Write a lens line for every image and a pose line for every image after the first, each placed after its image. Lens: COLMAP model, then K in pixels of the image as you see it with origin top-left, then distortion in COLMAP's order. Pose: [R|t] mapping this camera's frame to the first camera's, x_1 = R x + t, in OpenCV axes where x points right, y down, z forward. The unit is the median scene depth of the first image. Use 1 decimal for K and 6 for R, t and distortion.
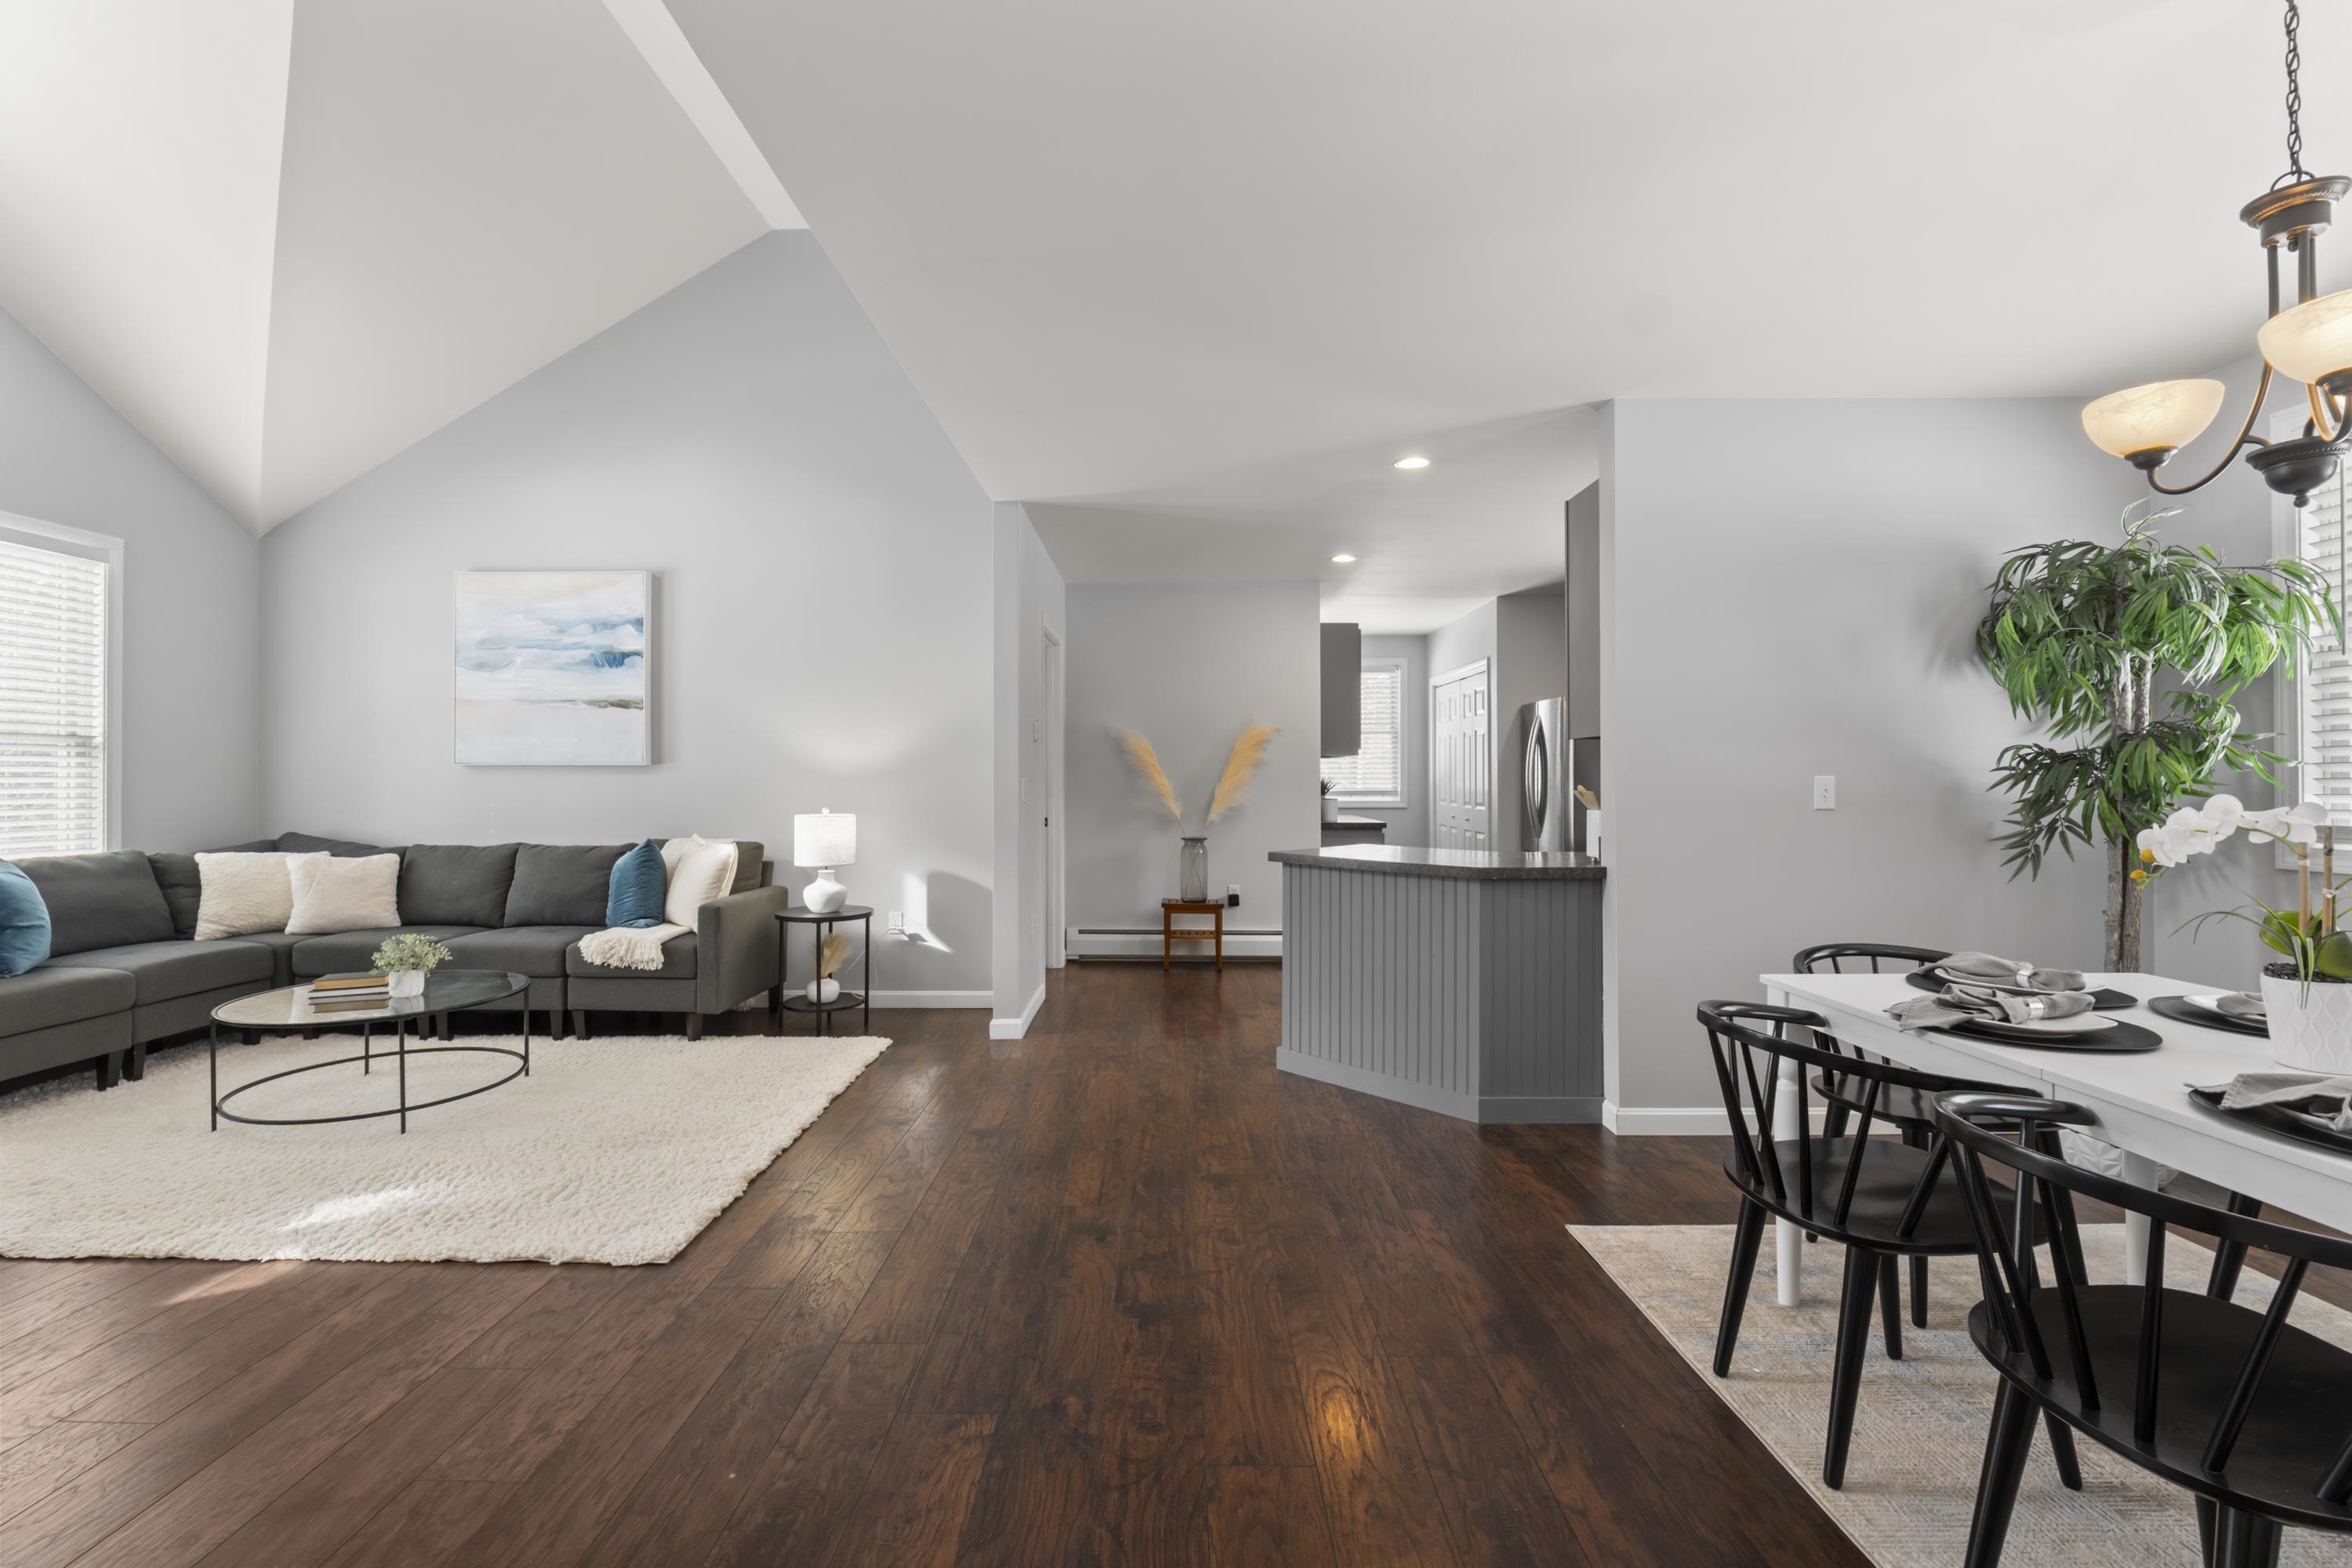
lens RADIAL K [[991.8, 0, 1180.1], [0, 991.8, 780.3], [0, 0, 1]] dist [-0.007829, -0.000618]
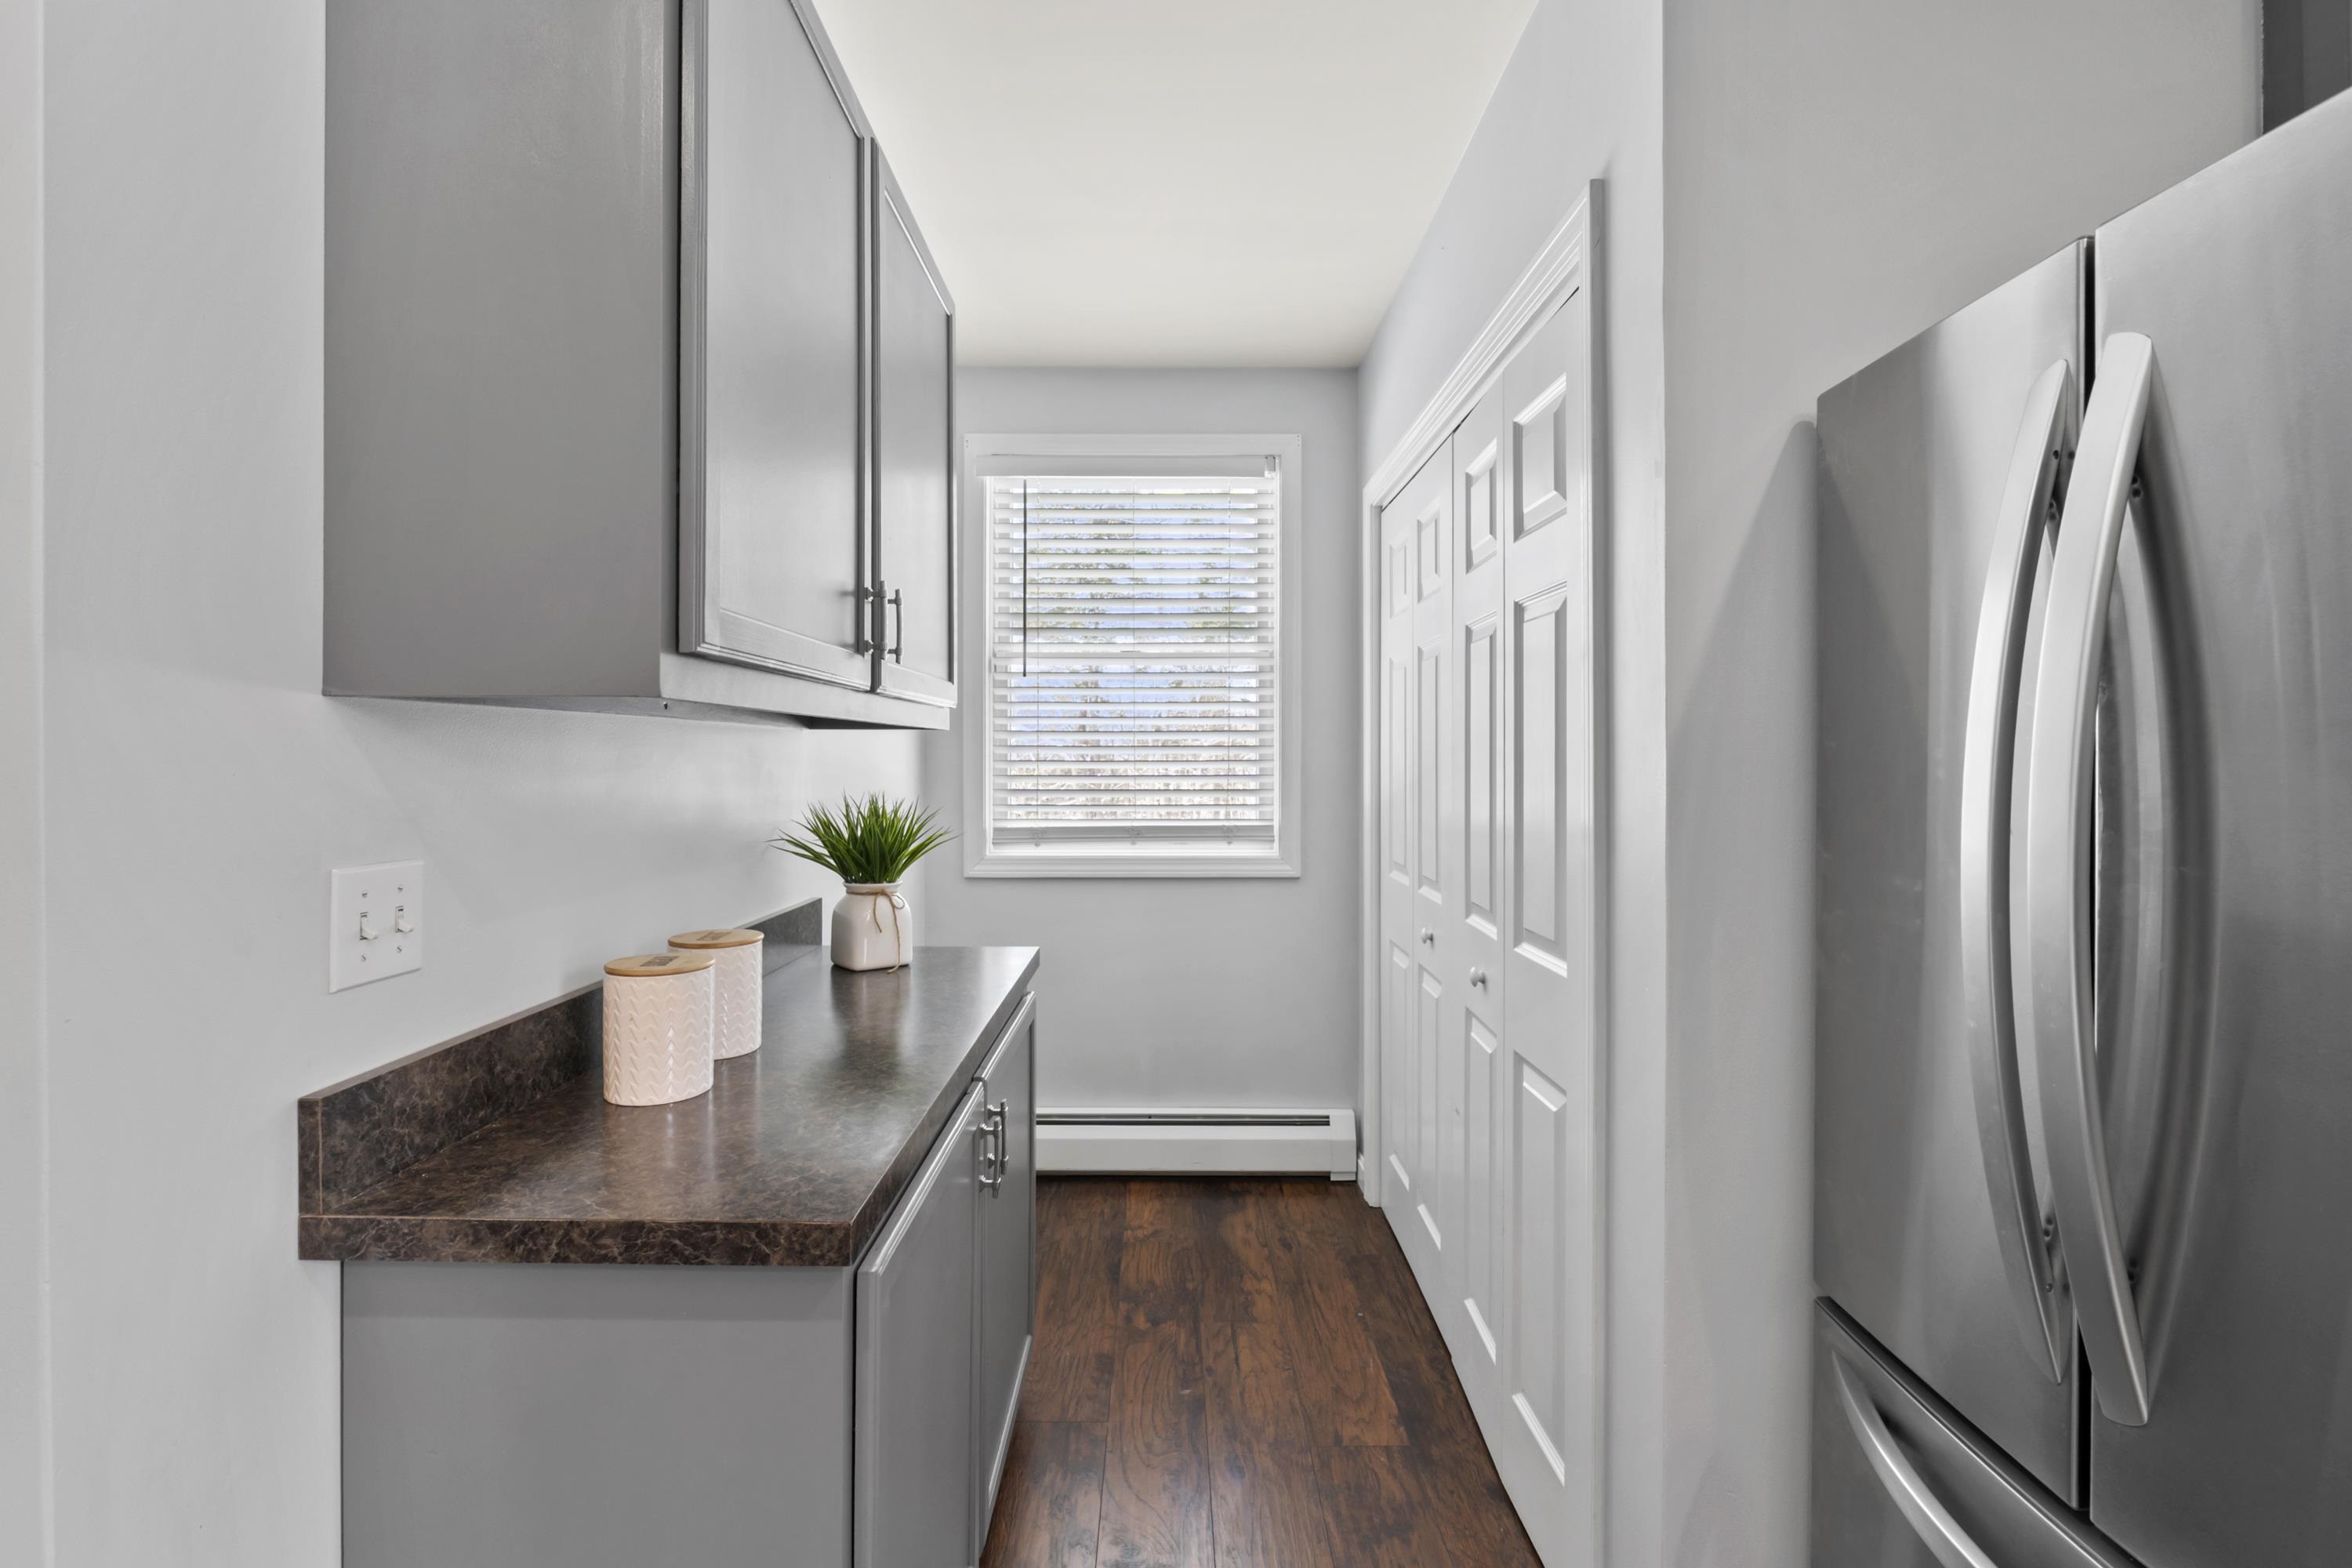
lens RADIAL K [[1073.8, 0, 1195.2], [0, 1073.8, 765.4], [0, 0, 1]] dist [-0.004492, 0.000030]
pose [[0.999898, 0.006207, 0.012866, 0.326823], [-0.006158, 0.999974, -0.003822, -0.021320], [-0.012889, 0.003742, 0.999910, 1.115211]]
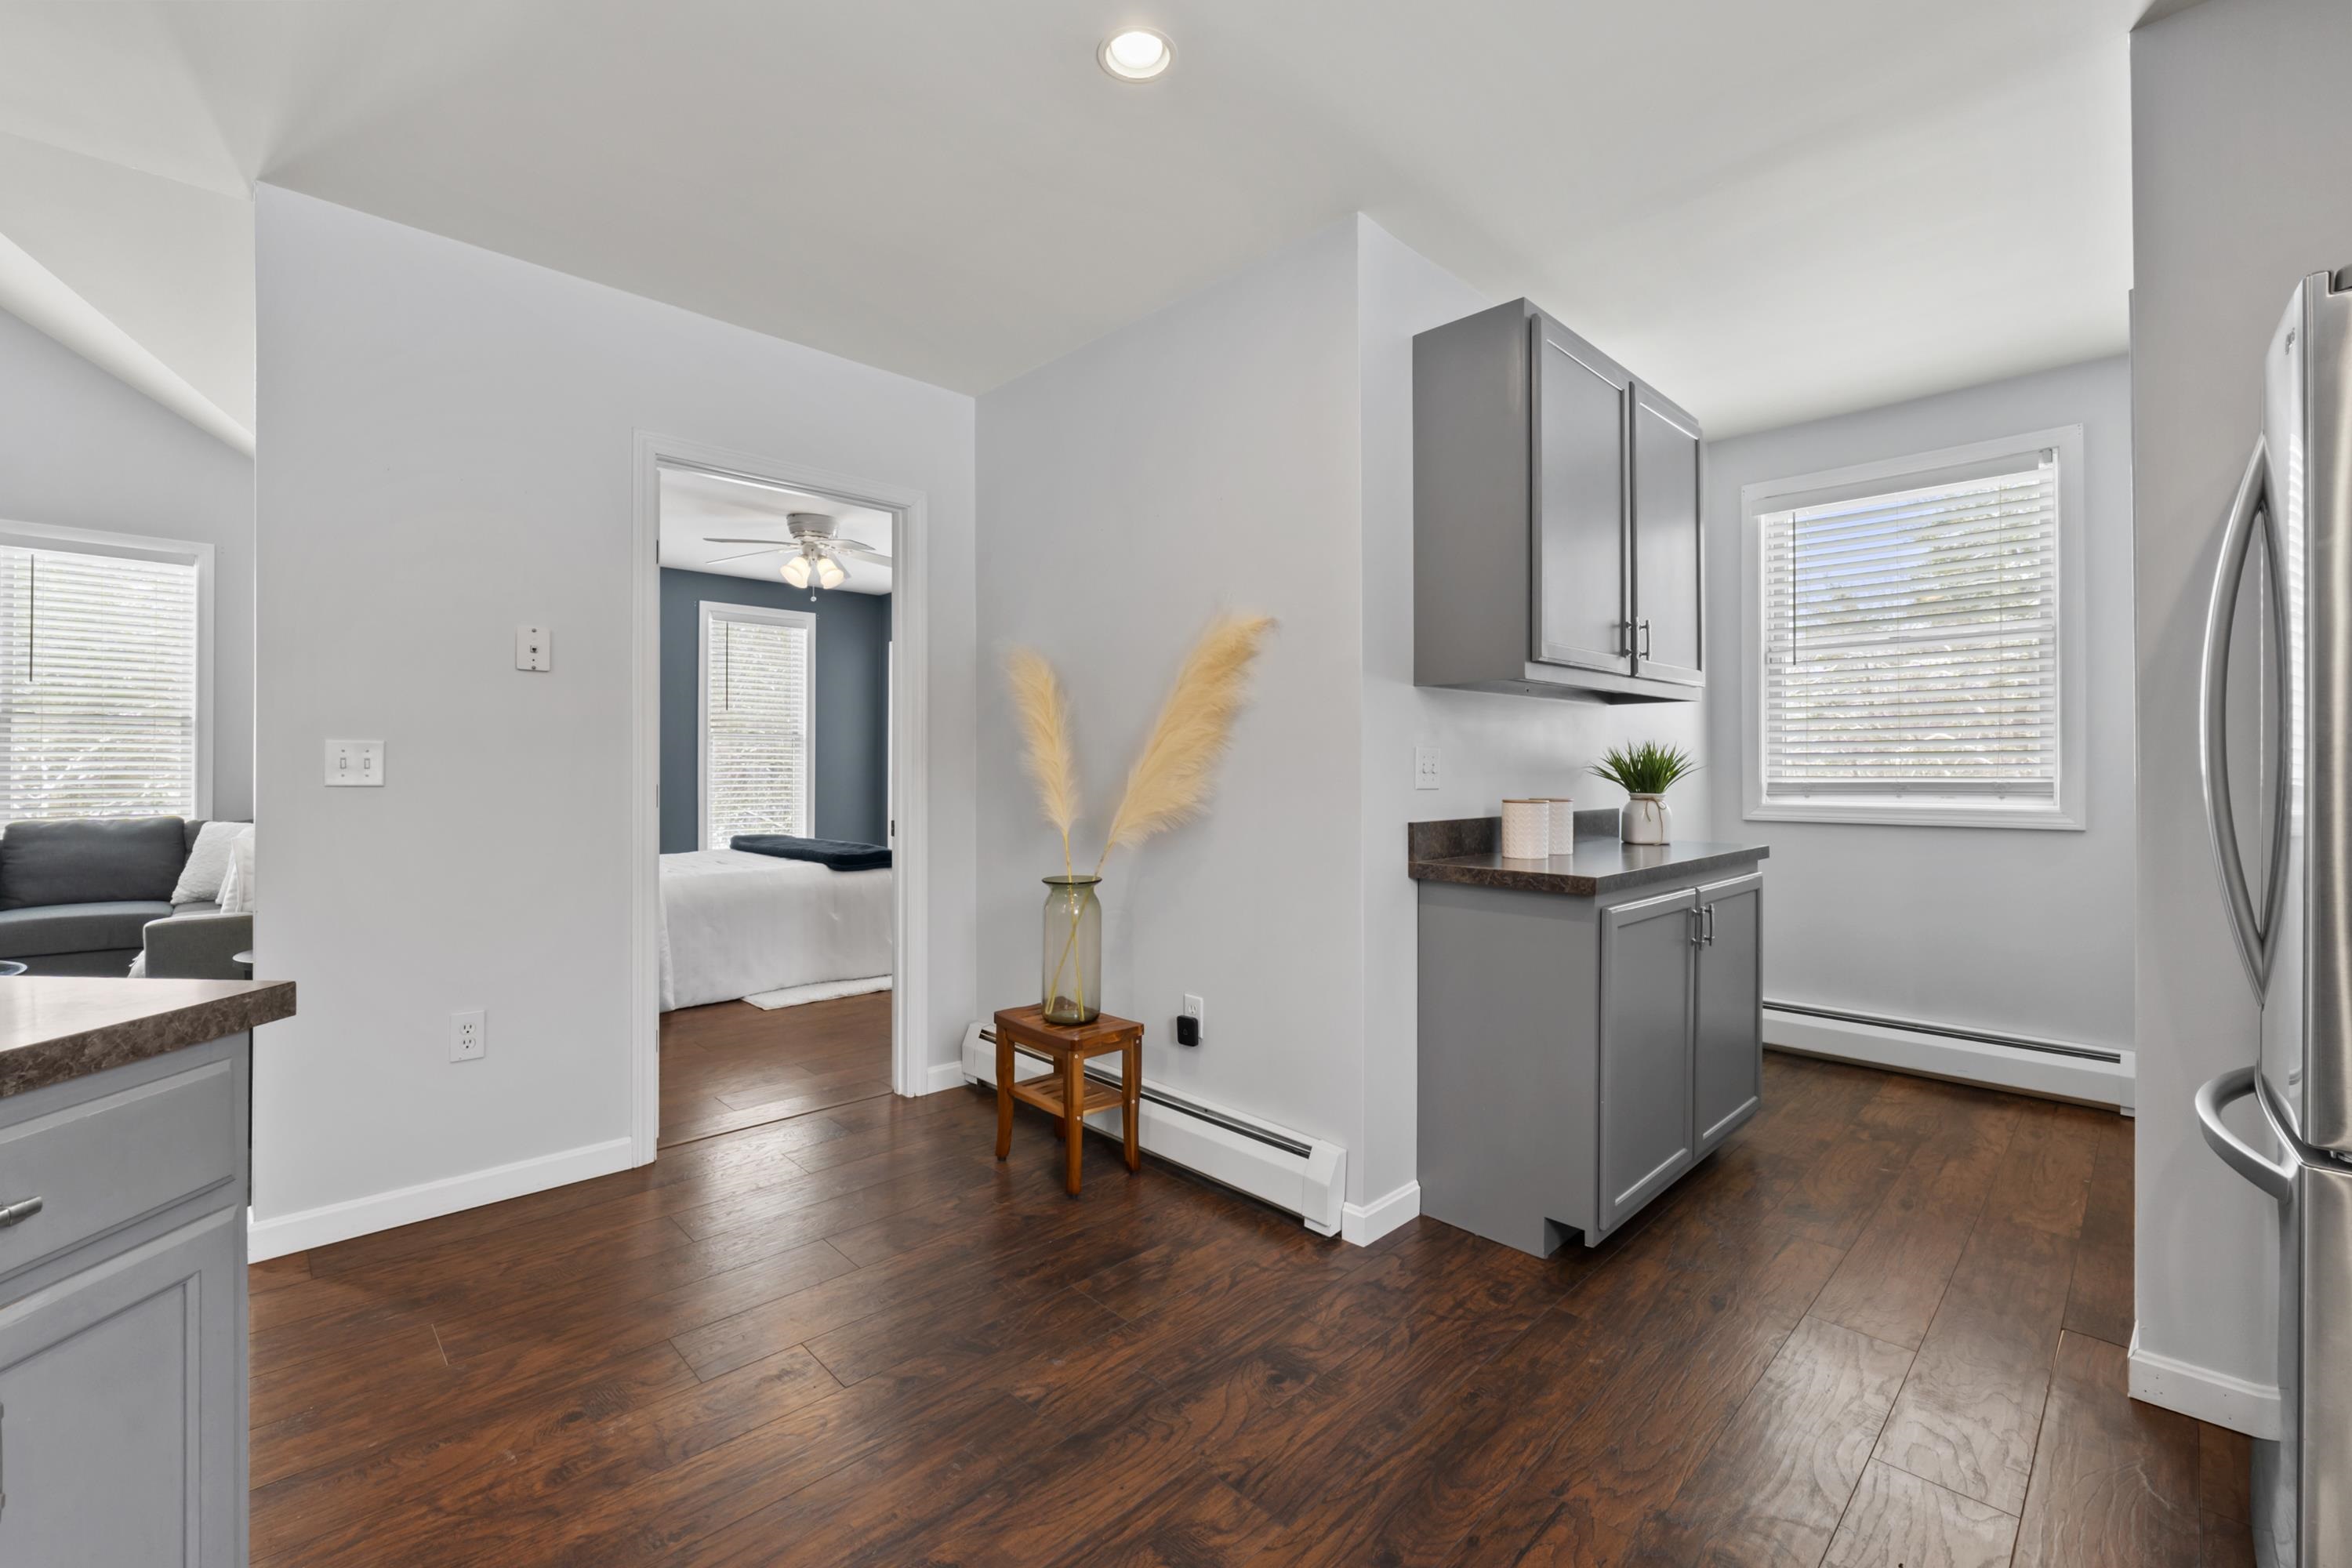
lens RADIAL K [[991.8, 0, 1162.7], [0, 991.8, 771.4], [0, 0, 1]] dist [-0.007829, -0.000618]
pose [[0.696973, 0.005058, -0.717080, 0.447538], [-0.006619, 0.999978, 0.000620, 0.010464], [0.717067, 0.004314, 0.696991, 0.864587]]
